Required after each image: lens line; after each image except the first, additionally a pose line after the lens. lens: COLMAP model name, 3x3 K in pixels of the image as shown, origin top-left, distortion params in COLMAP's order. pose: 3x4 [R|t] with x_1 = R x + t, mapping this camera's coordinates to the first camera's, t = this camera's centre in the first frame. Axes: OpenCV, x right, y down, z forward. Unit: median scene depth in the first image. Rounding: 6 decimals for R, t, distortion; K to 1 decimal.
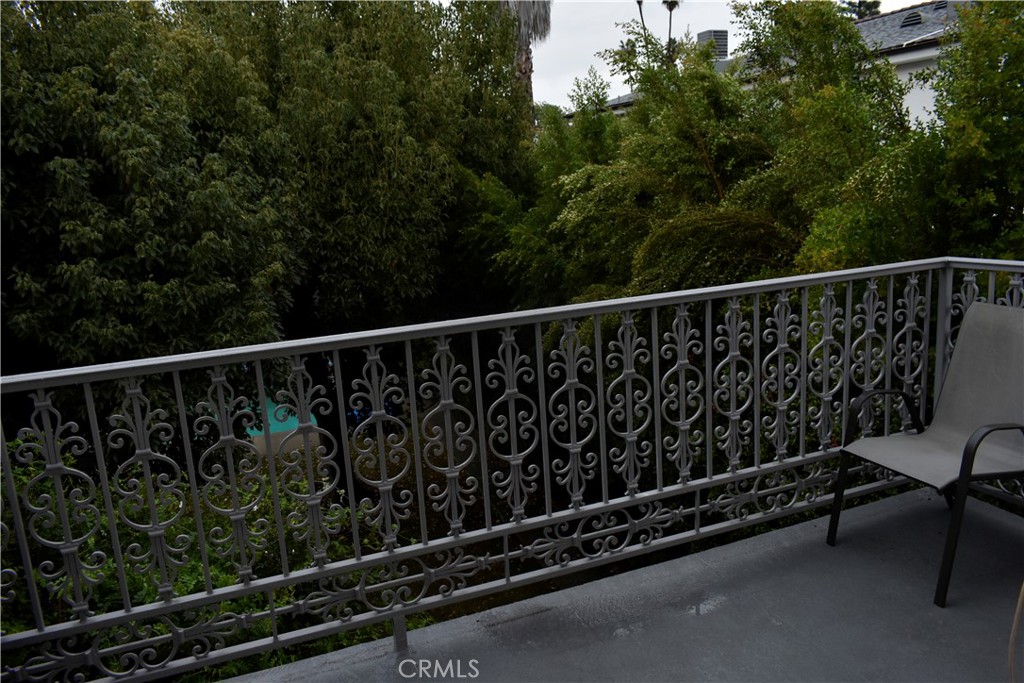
lens RADIAL K [[810.7, 0, 515.3], [0, 810.7, 339.2], [0, 0, 1]] dist [0.029057, -0.007789]
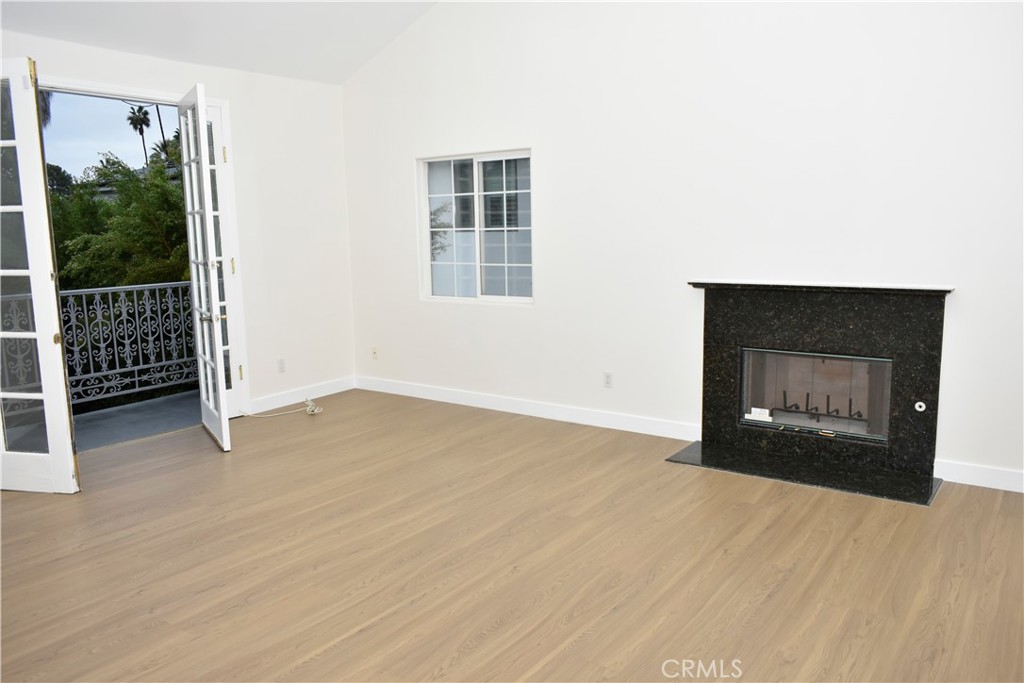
lens RADIAL K [[810.7, 0, 502.5], [0, 810.7, 341.0], [0, 0, 1]] dist [0.029057, -0.007789]
pose [[0.857573, -0.041470, 0.512687, -0.054707], [0.084394, 0.994581, -0.060717, 0.232733], [-0.507391, 0.095337, 0.856426, -1.121866]]
